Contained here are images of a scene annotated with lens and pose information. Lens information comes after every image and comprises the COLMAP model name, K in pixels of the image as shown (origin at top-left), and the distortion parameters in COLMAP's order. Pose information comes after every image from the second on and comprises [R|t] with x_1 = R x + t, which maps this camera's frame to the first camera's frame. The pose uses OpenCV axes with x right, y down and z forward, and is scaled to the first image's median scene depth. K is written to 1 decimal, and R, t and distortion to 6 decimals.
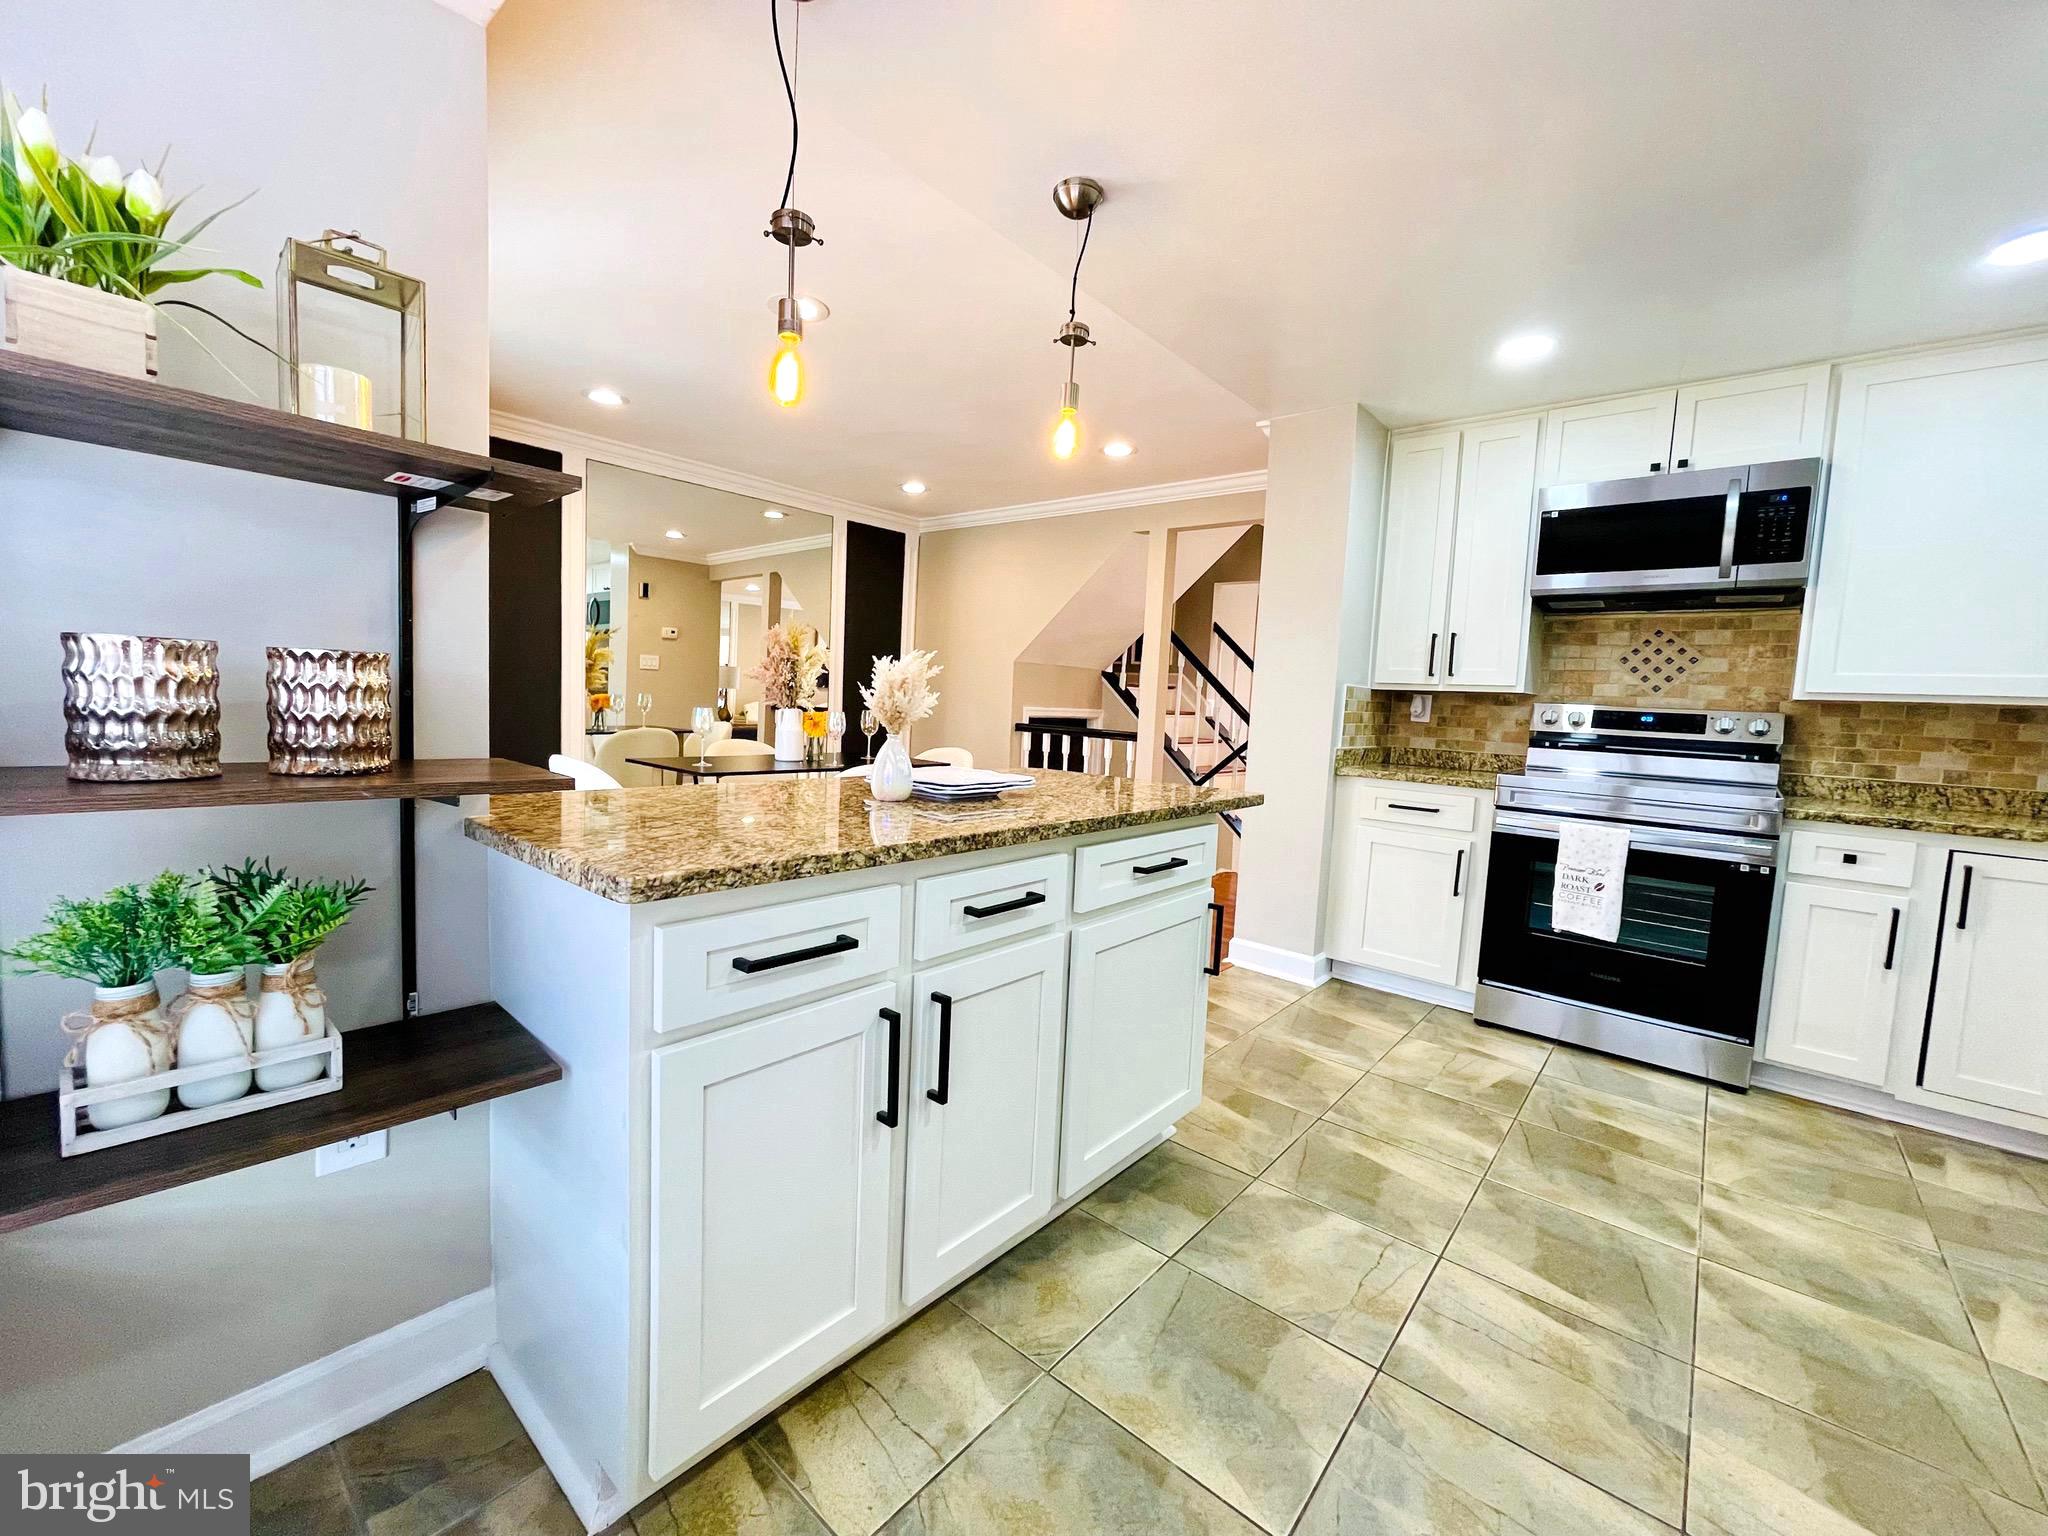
lens RADIAL K [[830.3, 0, 1013.9], [0, 830.3, 767.8], [0, 0, 1]] dist [-0.002331, 0.000878]
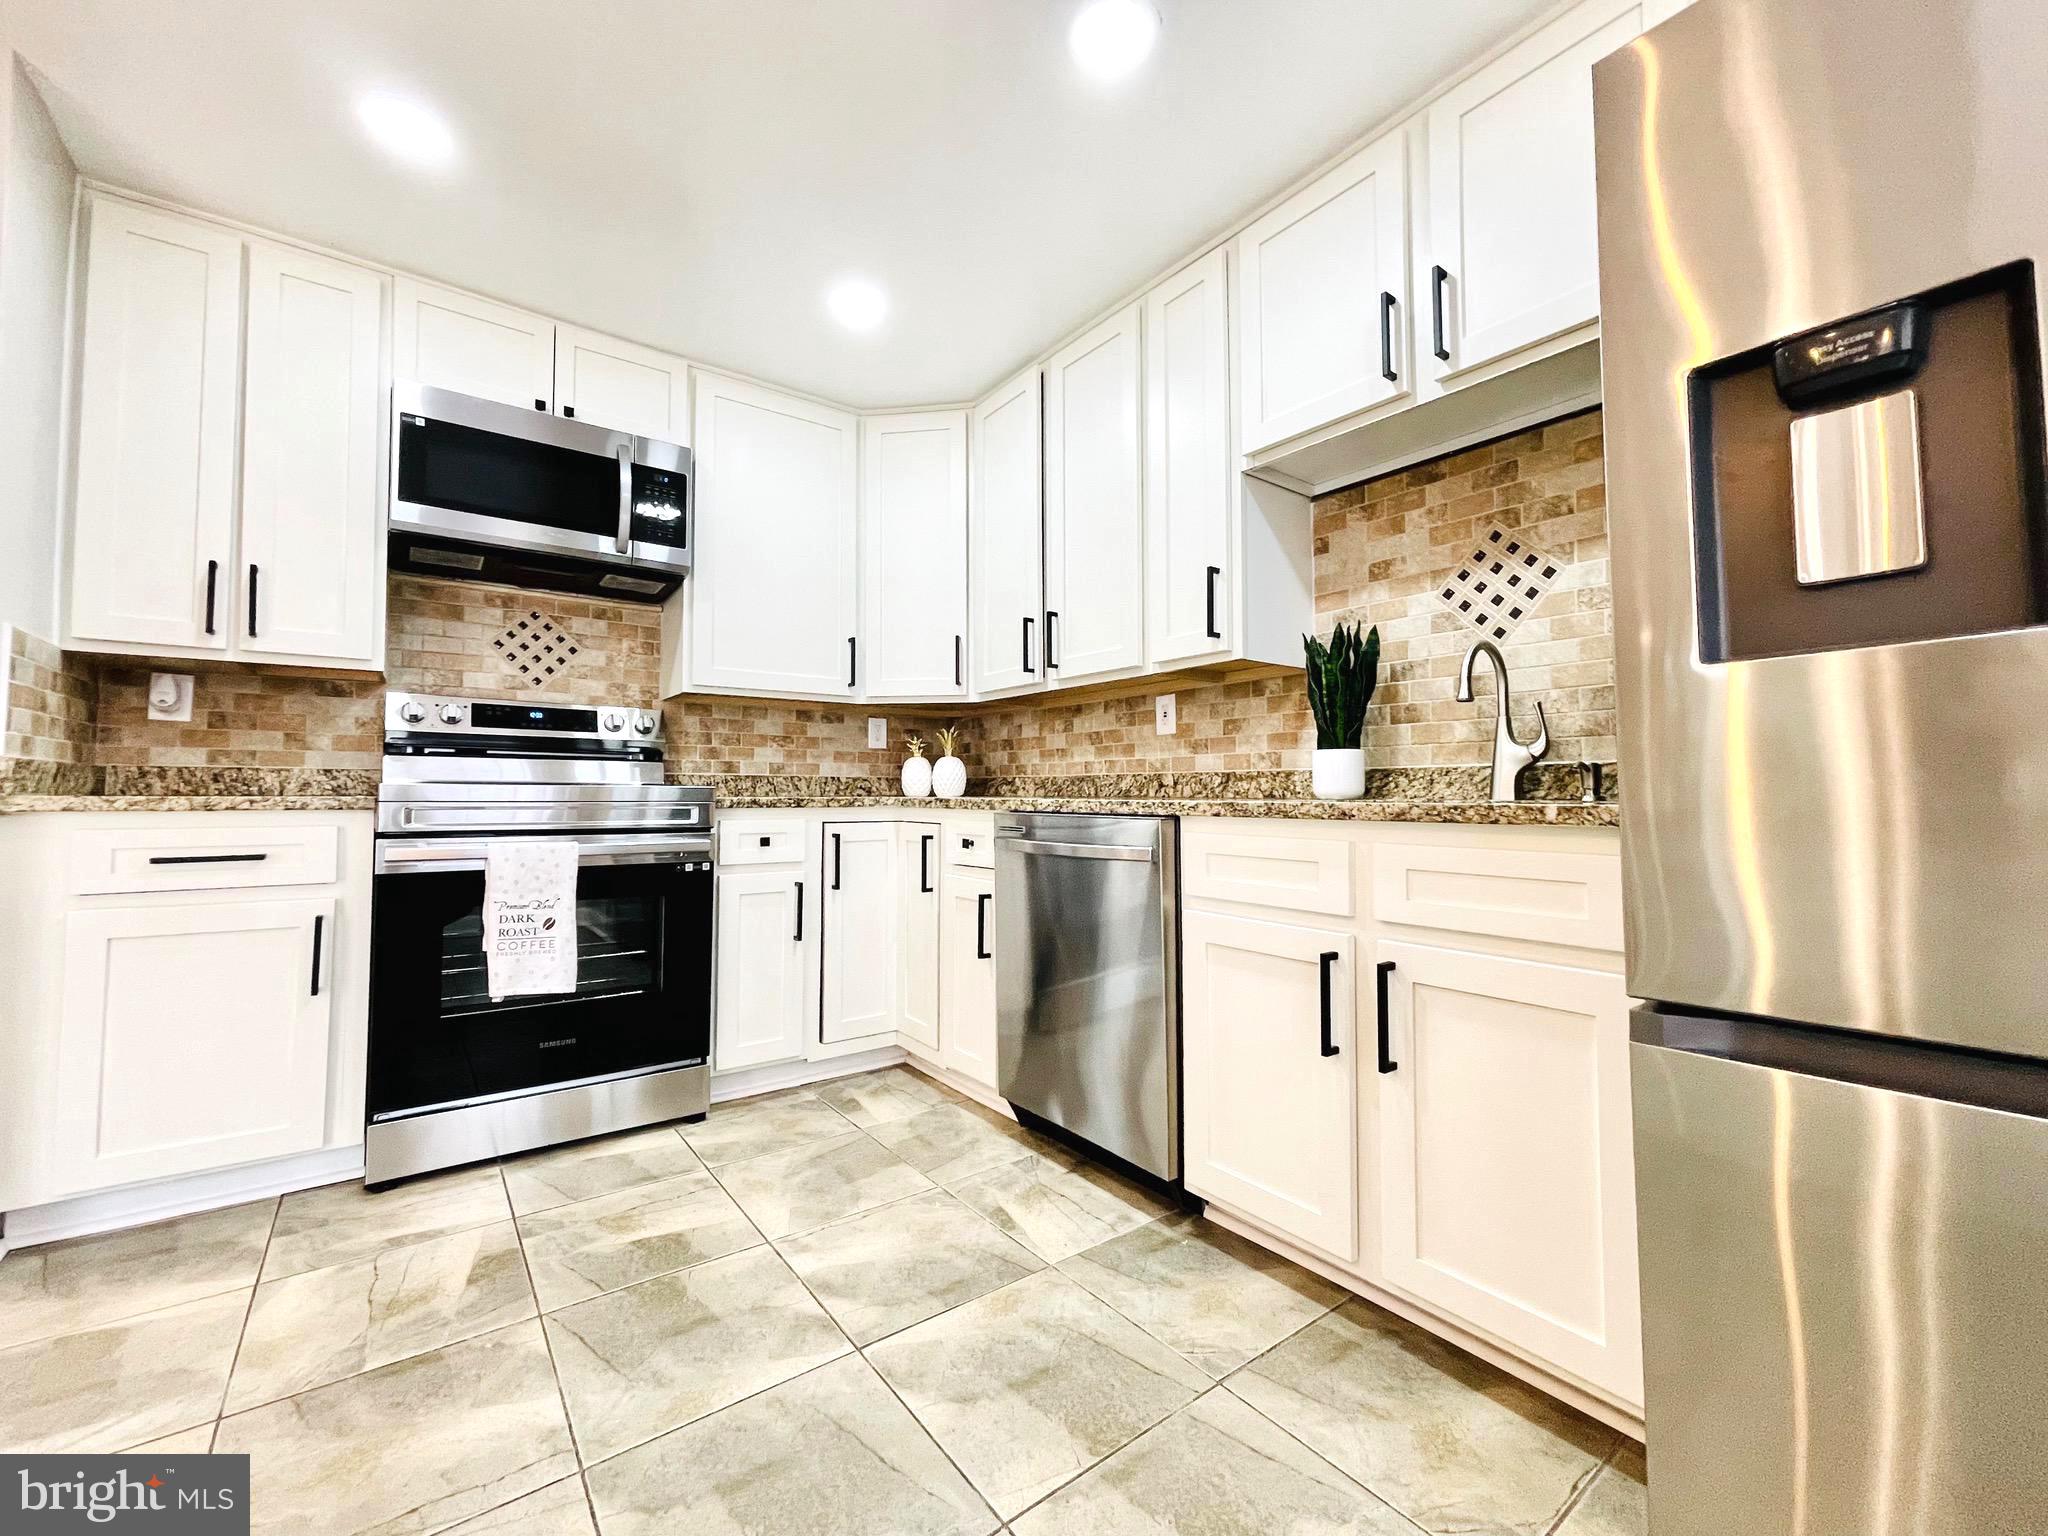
lens RADIAL K [[830.3, 0, 1008.5], [0, 830.3, 762.5], [0, 0, 1]] dist [-0.002331, 0.000878]
pose [[0.223345, -0.007349, 0.974712, 0.071462], [0.090255, 0.995832, -0.013172, 0.044981], [-0.970552, 0.090915, 0.223077, 0.399250]]
